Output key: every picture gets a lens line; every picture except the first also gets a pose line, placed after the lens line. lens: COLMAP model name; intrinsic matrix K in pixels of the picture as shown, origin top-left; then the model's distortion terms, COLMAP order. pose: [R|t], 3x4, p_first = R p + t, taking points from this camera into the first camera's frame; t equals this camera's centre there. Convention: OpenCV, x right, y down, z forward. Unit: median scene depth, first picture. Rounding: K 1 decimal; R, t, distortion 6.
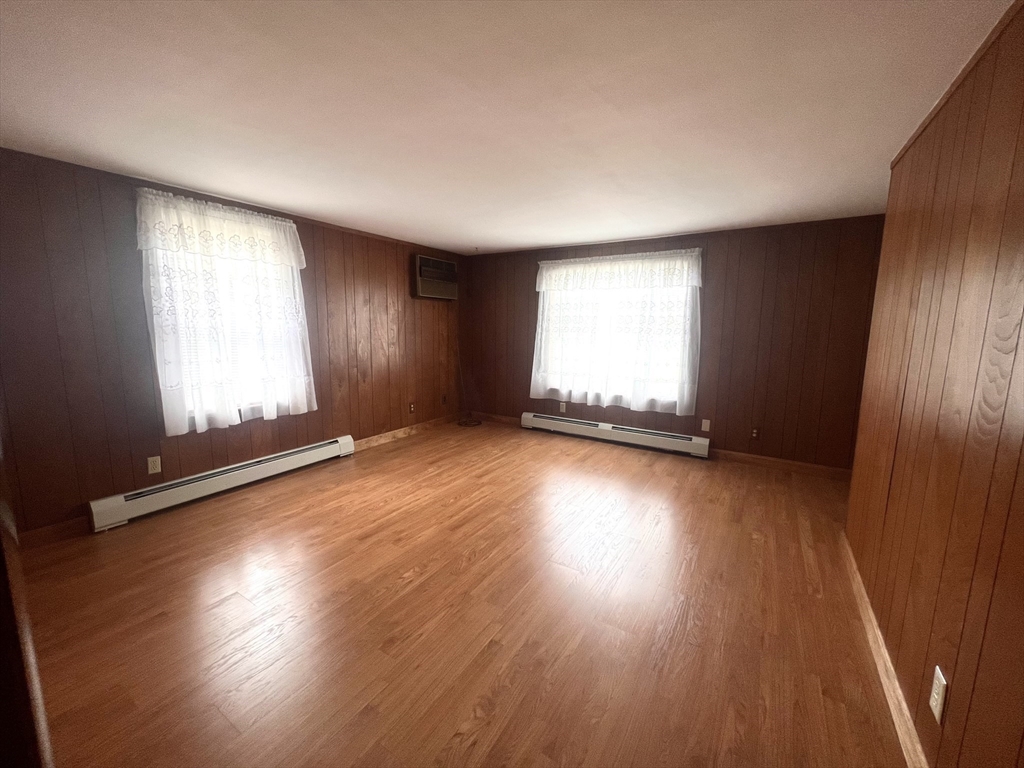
lens RADIAL K [[410.3, 0, 513.4], [0, 410.3, 381.1], [0, 0, 1]] dist [-0.000244, 0.000188]
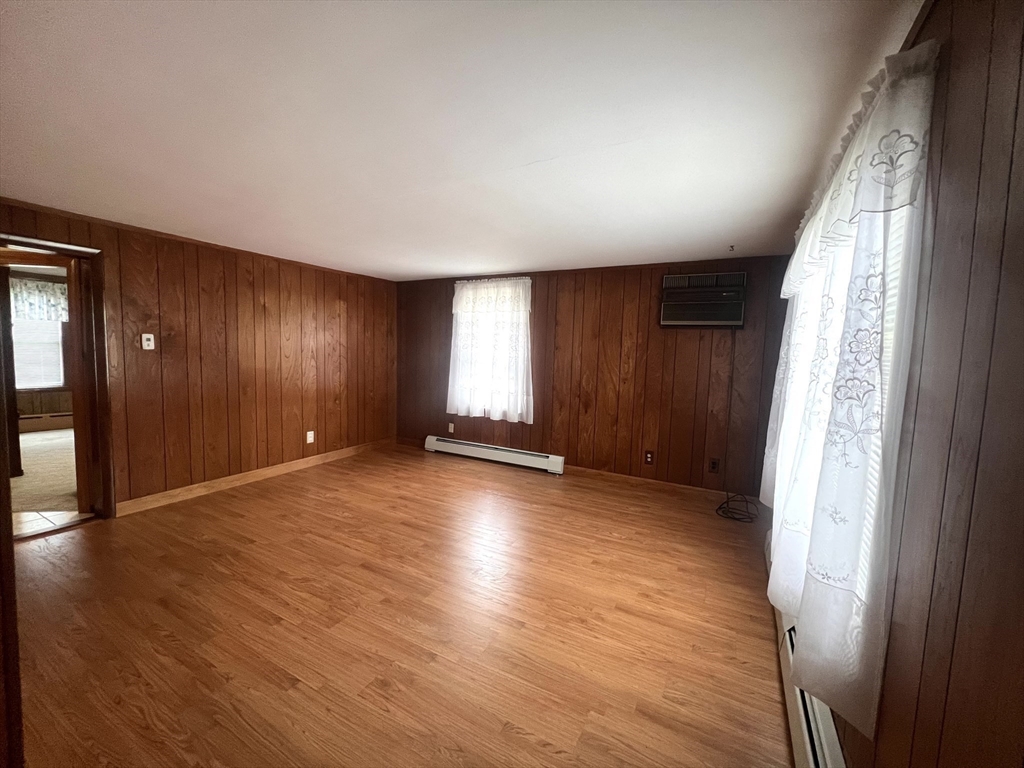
lens RADIAL K [[410.3, 0, 506.3], [0, 410.3, 386.1], [0, 0, 1]] dist [-0.000244, 0.000188]
pose [[0.049985, 0.076642, -0.995805, 0.666578], [-0.169323, 0.983268, 0.067178, -0.102192], [0.984292, 0.165255, 0.062126, 0.761138]]
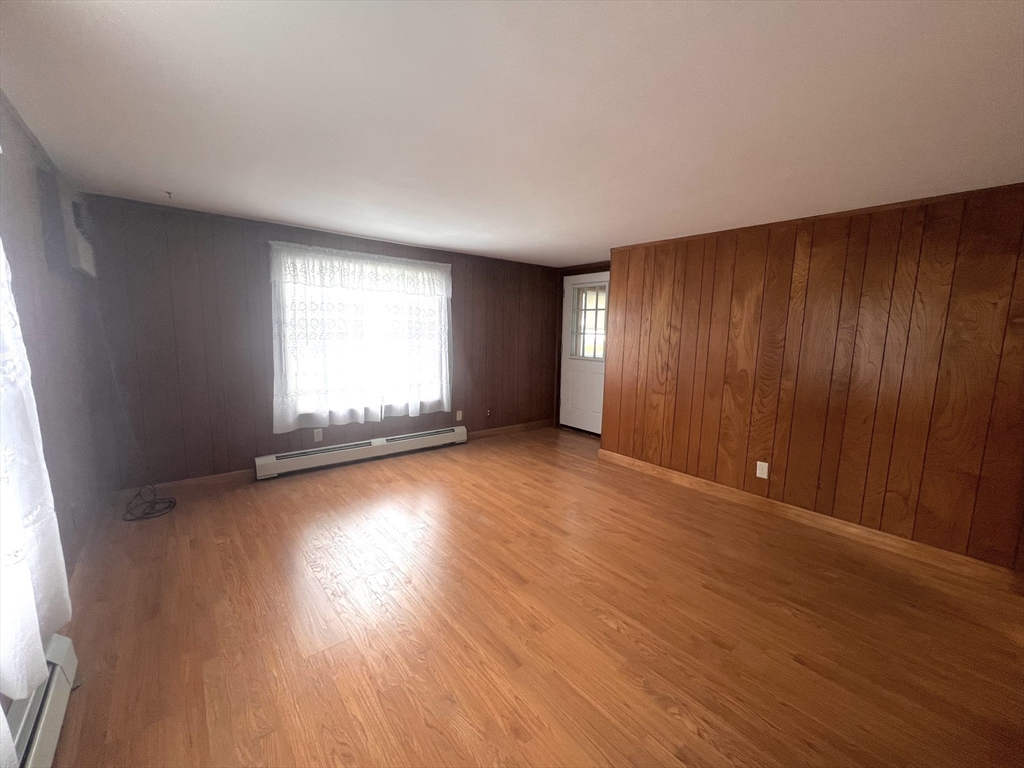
lens RADIAL K [[409.4, 0, 507.7], [0, 409.4, 383.2], [0, 0, 1]] dist [-0.009547, -0.000231]
pose [[0.320924, -0.127411, 0.938496, -0.589322], [0.113516, 0.988941, 0.095443, -0.082302], [-0.940278, 0.075904, 0.331838, 0.476681]]
